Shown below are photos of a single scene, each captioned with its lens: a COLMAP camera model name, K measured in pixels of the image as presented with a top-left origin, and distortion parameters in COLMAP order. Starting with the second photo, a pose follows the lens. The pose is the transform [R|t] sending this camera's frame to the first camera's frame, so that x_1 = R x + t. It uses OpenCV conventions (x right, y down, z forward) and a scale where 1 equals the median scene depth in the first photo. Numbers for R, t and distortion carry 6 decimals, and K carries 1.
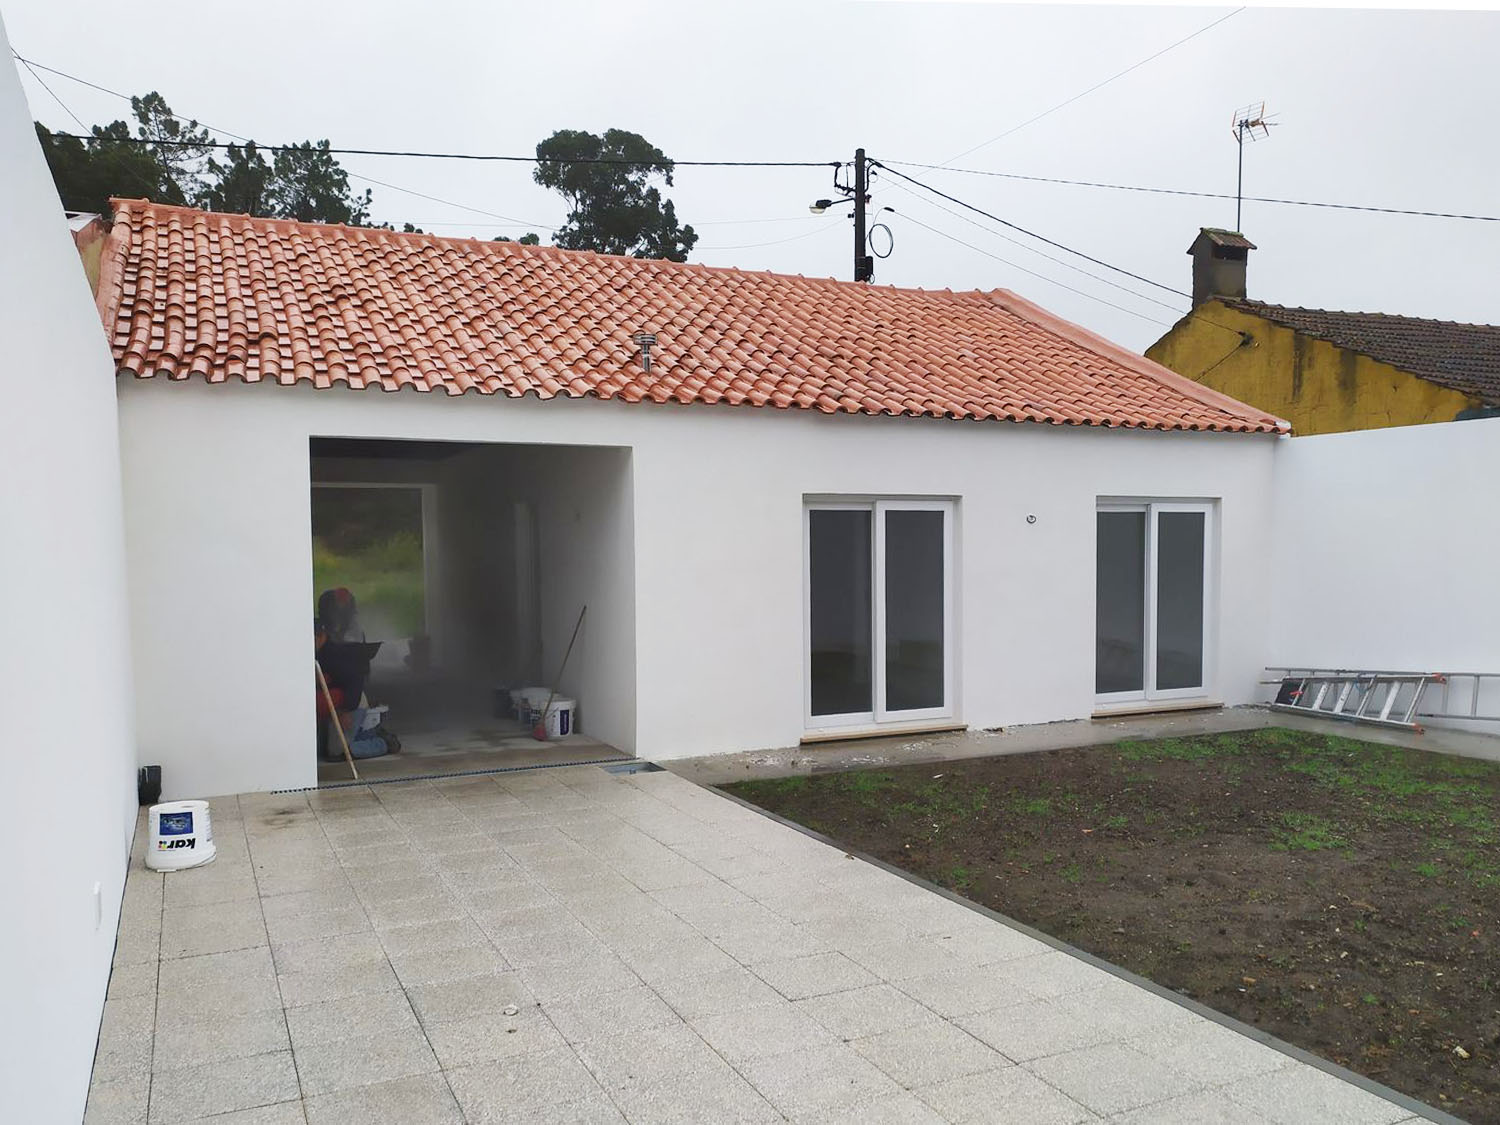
lens RADIAL K [[1170.5, 0, 750.0], [0, 1170.5, 562.5], [0, 0, 1]] dist [0.095219, -0.133468]
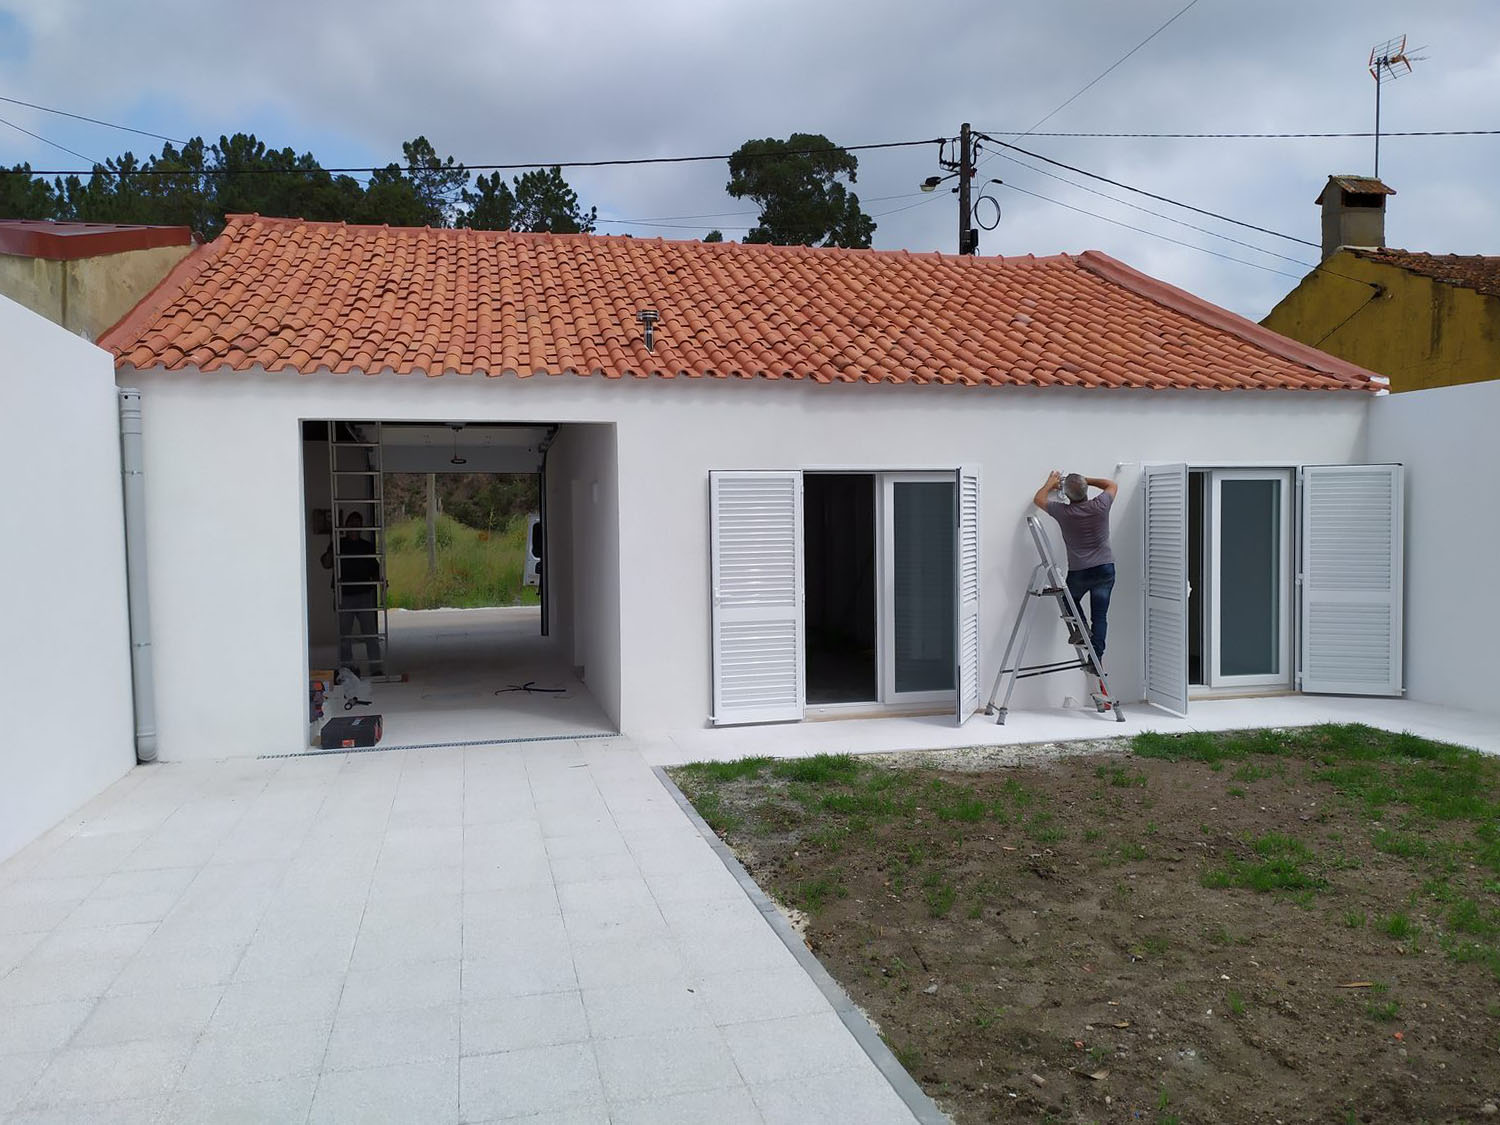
lens RADIAL K [[1021.3, 0, 748.8], [0, 1021.3, 543.6], [0, 0, 1]] dist [0.065940, -0.069375]
pose [[0.974334, 0.002636, -0.225093, 0.112174], [0.001906, 0.999799, 0.019959, -0.006132], [0.225101, -0.019876, 0.974133, 0.083953]]
